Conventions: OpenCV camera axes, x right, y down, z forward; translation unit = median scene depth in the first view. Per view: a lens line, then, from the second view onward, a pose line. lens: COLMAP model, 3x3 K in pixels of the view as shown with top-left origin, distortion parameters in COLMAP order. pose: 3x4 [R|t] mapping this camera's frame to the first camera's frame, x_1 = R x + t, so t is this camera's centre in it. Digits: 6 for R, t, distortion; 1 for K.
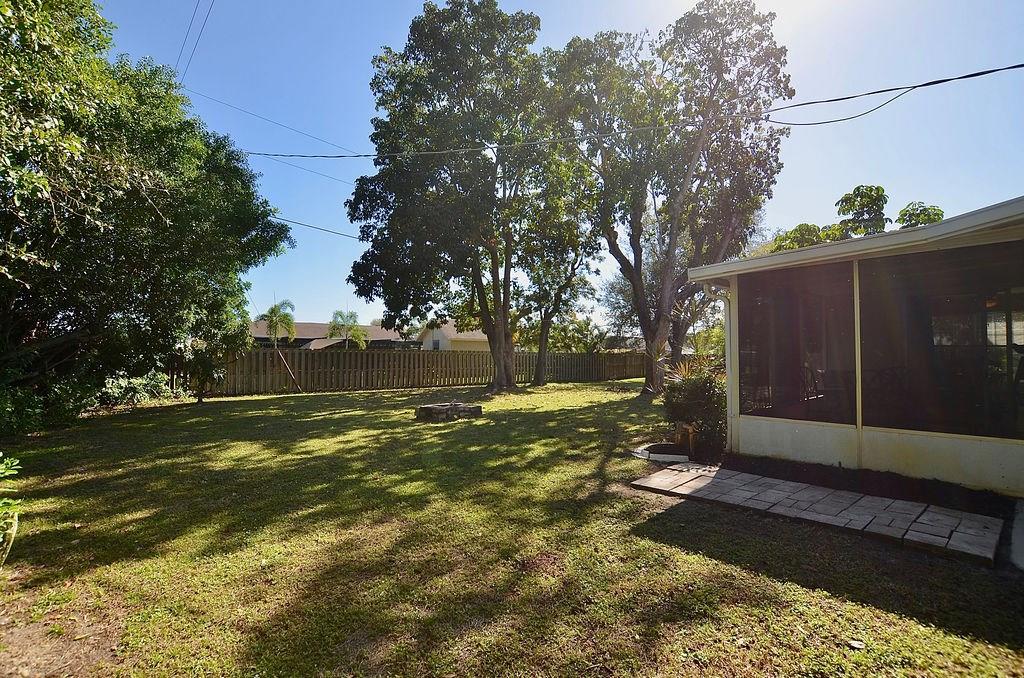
lens RADIAL K [[452.1, 0, 511.7], [0, 452.1, 341.0], [0, 0, 1]] dist [-0.033761, 0.003959]
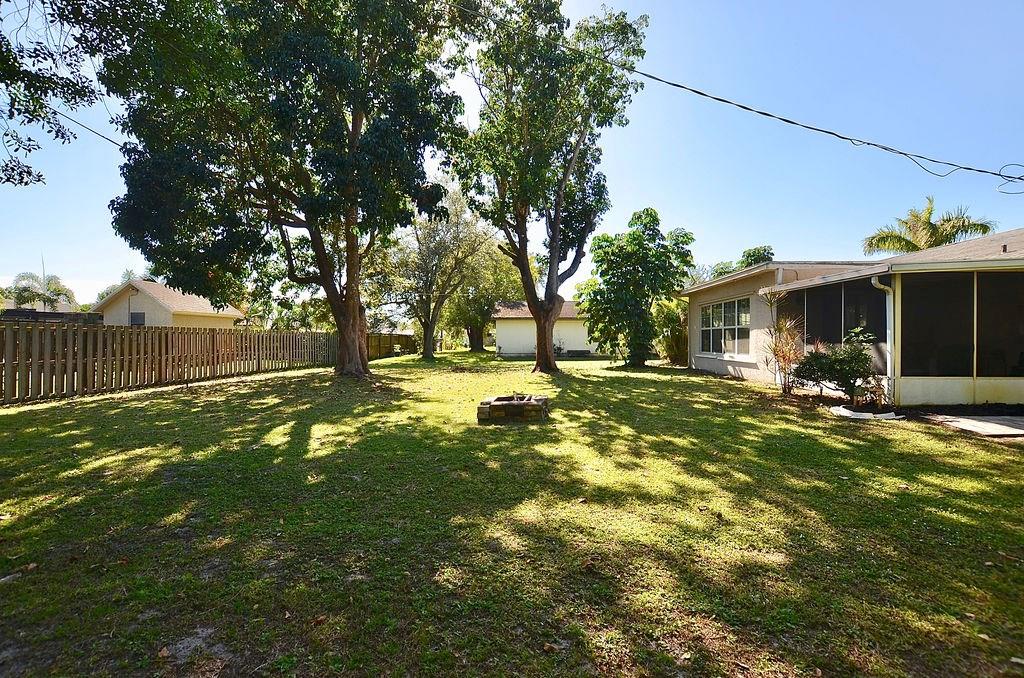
lens RADIAL K [[452.1, 0, 511.7], [0, 452.1, 341.0], [0, 0, 1]] dist [-0.033761, 0.003959]
pose [[0.710285, -0.005175, 0.703895, -1.293609], [-0.022872, 0.999275, 0.030426, 0.048089], [-0.703543, -0.037711, 0.709652, 0.937657]]
